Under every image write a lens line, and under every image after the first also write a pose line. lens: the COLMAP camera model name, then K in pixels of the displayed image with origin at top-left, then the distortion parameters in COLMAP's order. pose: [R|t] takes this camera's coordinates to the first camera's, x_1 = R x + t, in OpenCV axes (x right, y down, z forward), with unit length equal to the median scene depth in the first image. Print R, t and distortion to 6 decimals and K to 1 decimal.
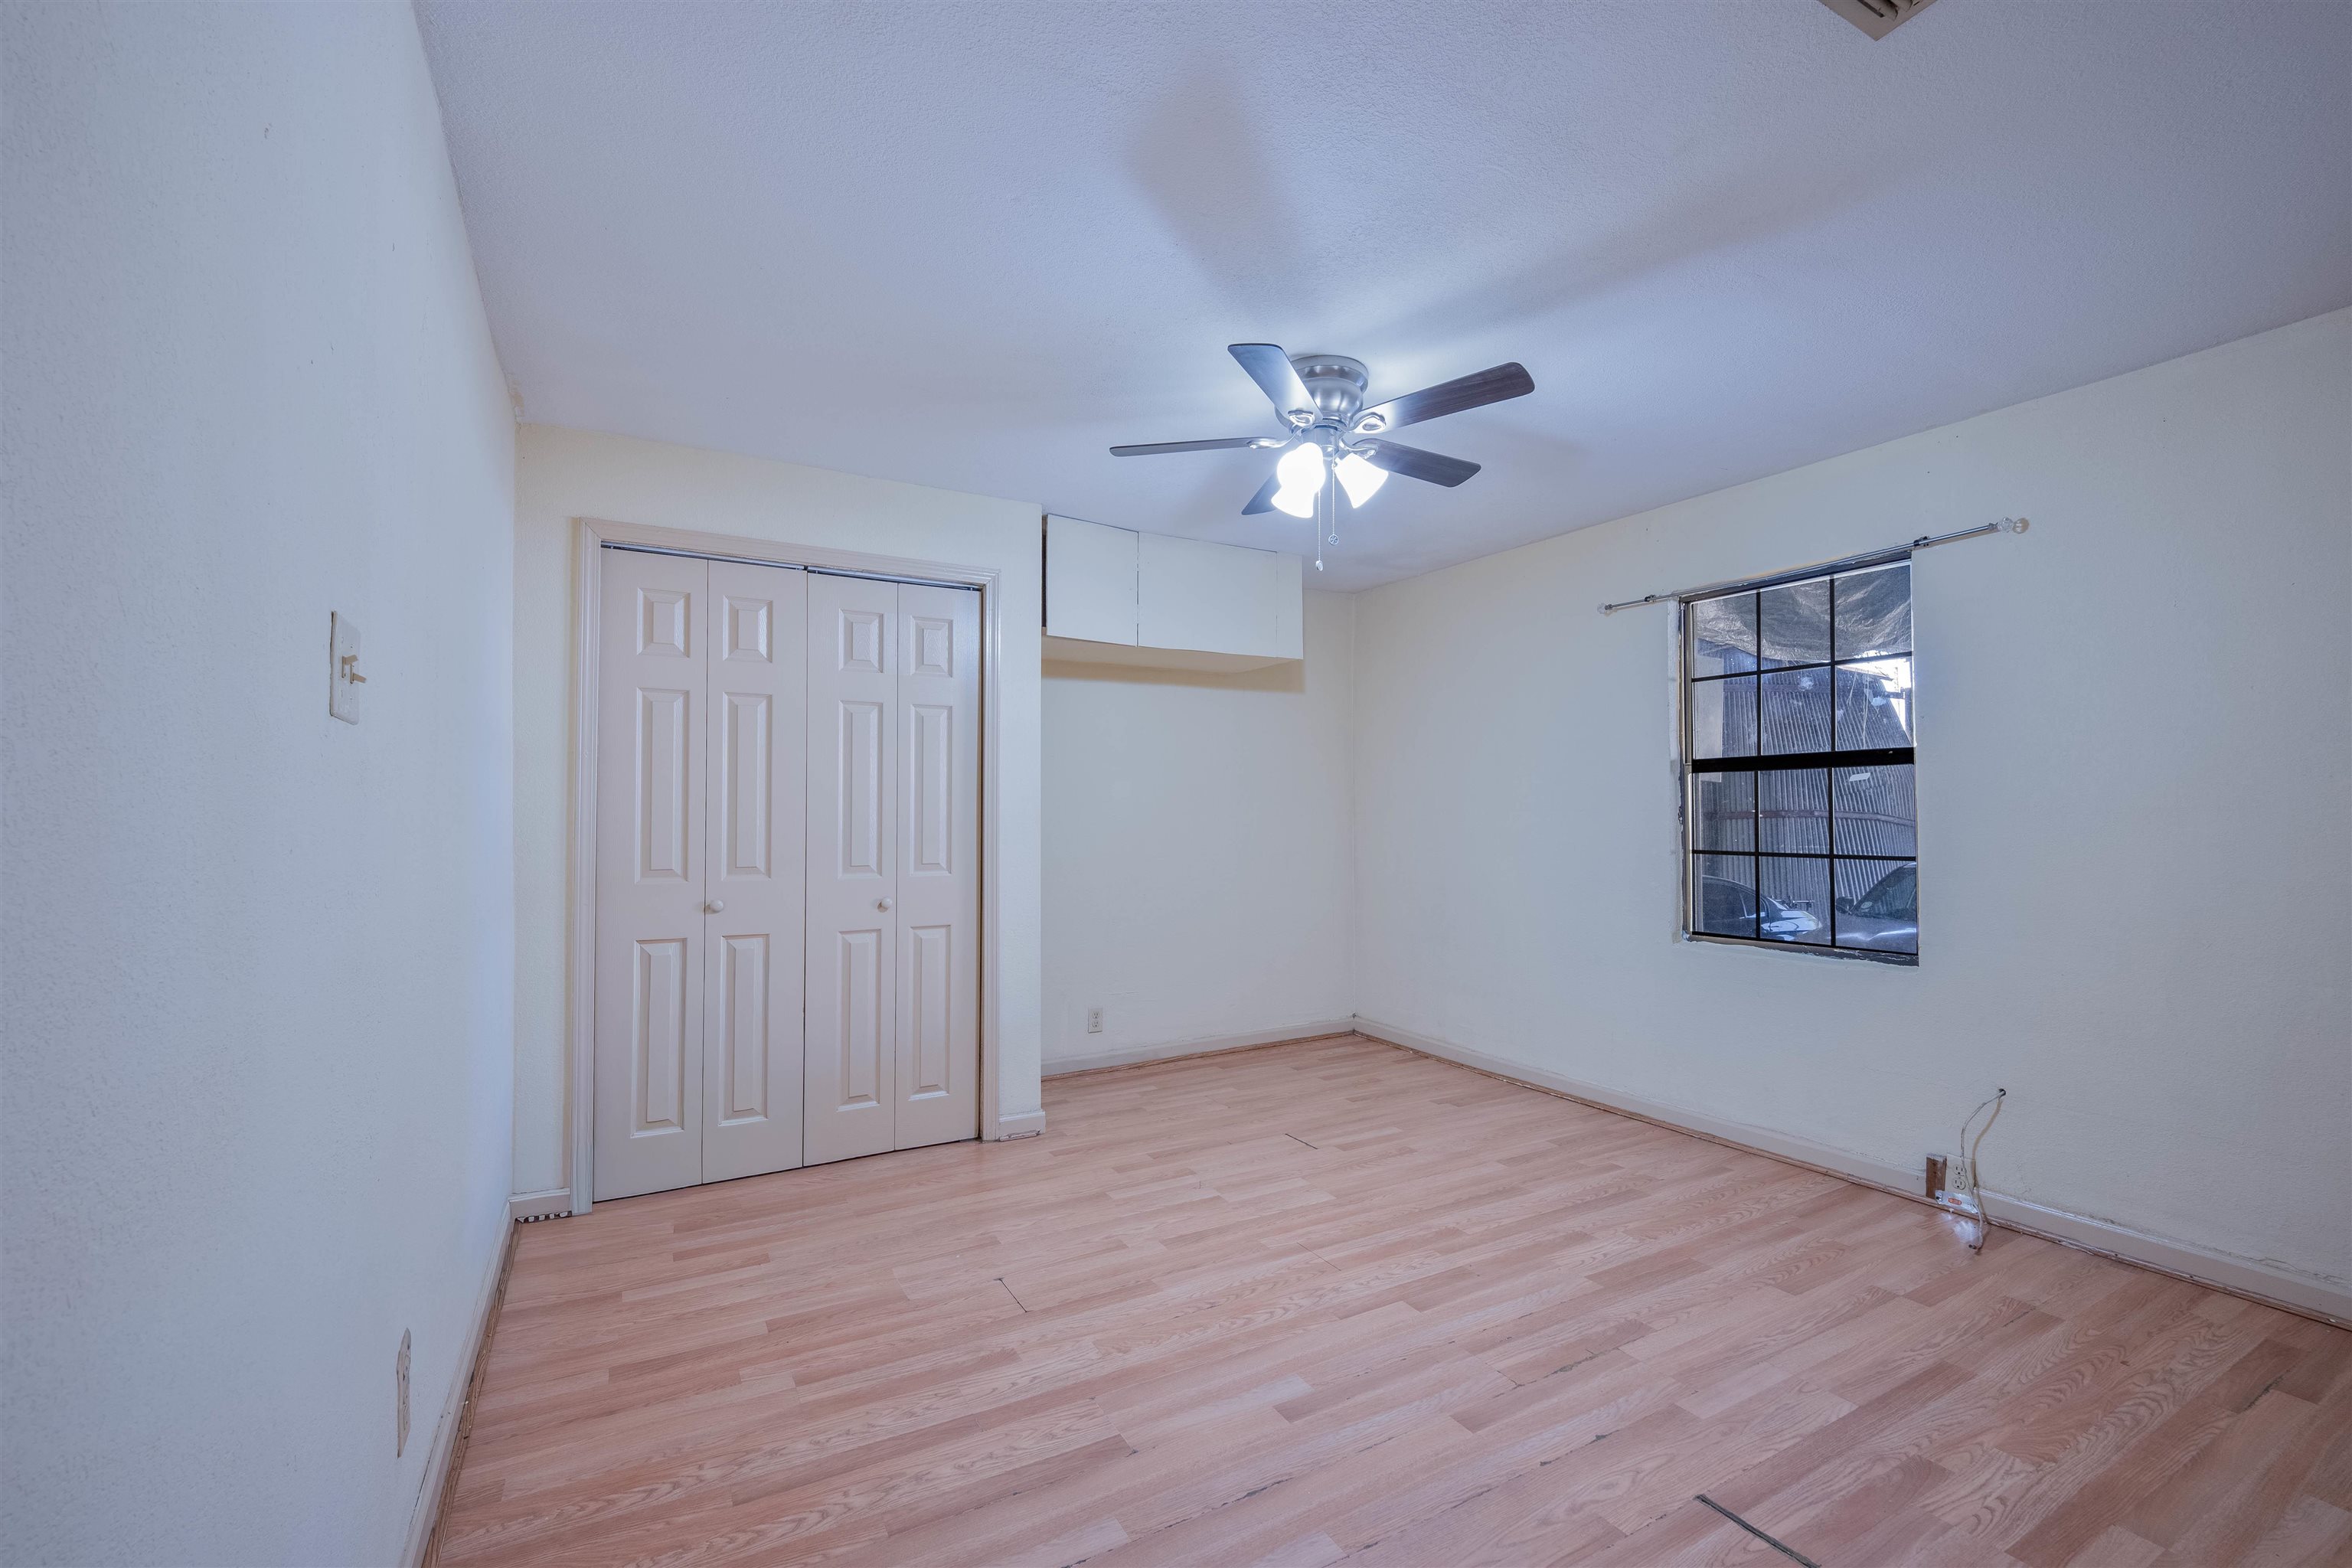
lens RADIAL K [[1016.3, 0, 1184.0], [0, 1016.3, 792.3], [0, 0, 1]] dist [0.037946, -0.027782]
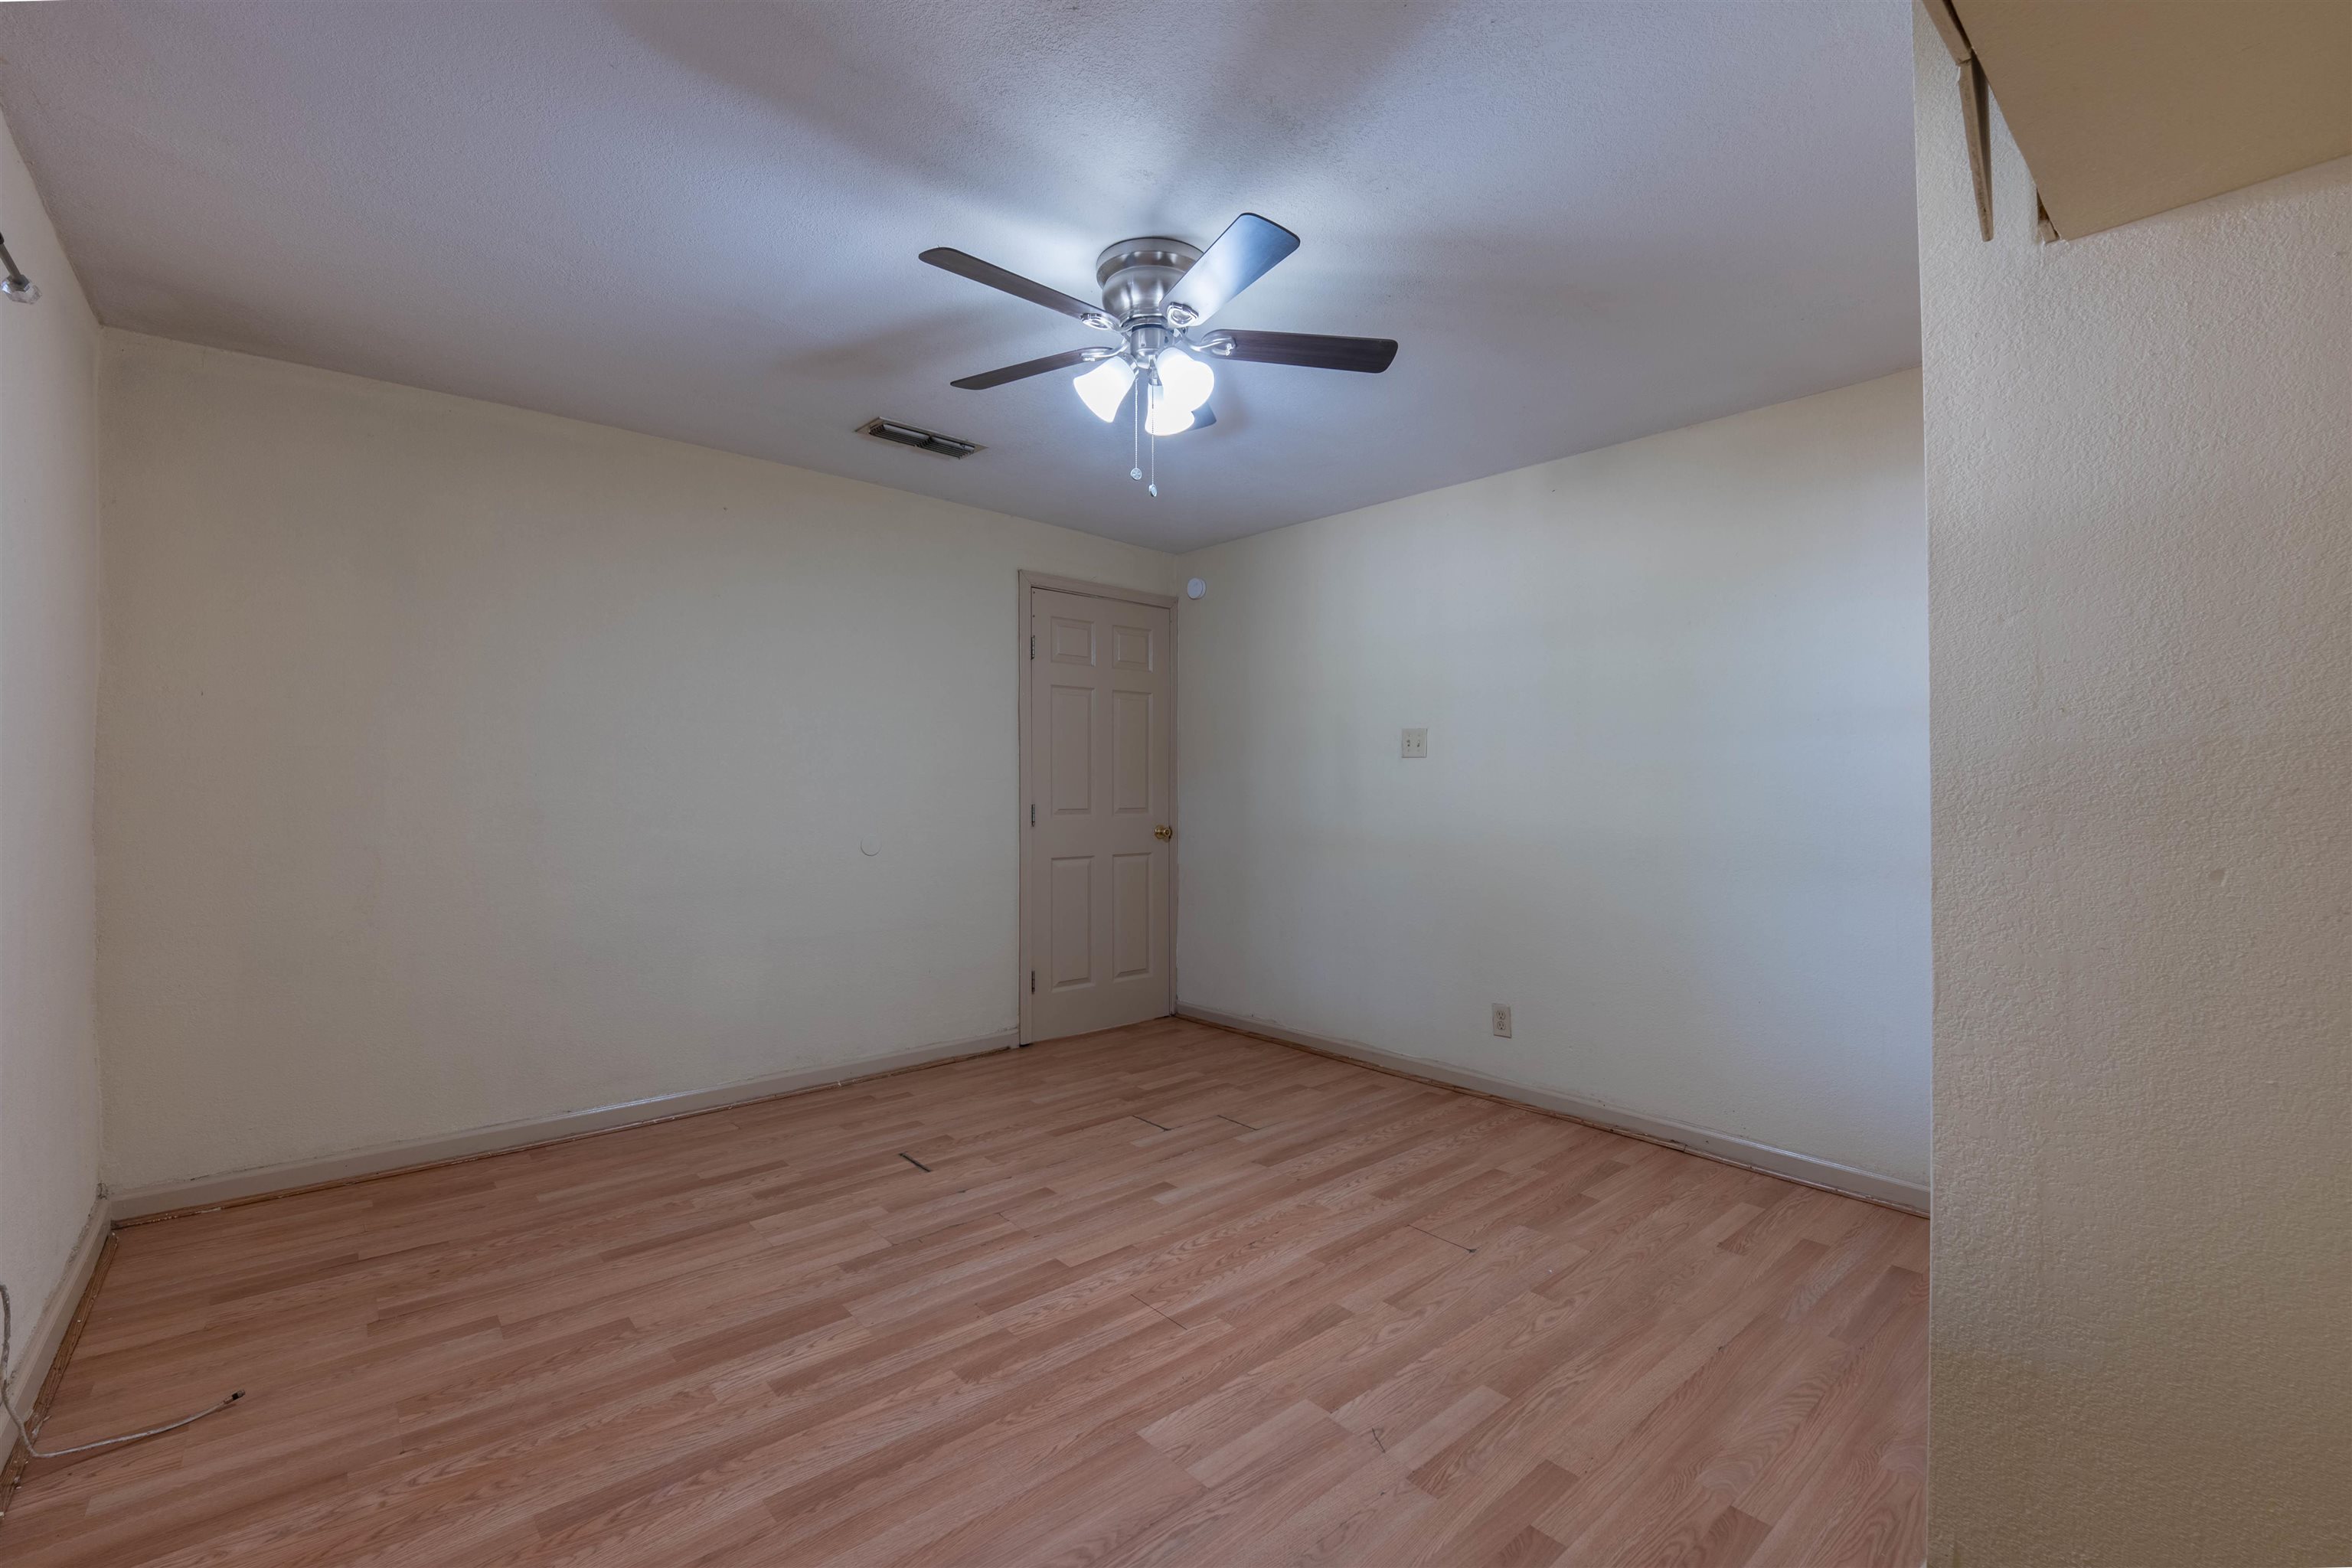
lens RADIAL K [[1016.3, 0, 1184.0], [0, 1016.3, 792.3], [0, 0, 1]] dist [0.037946, -0.027782]
pose [[-0.979503, -0.002635, -0.201414, 0.297521], [0.000762, 0.999859, -0.016790, 0.048773], [0.201430, -0.016599, -0.979362, 1.948505]]
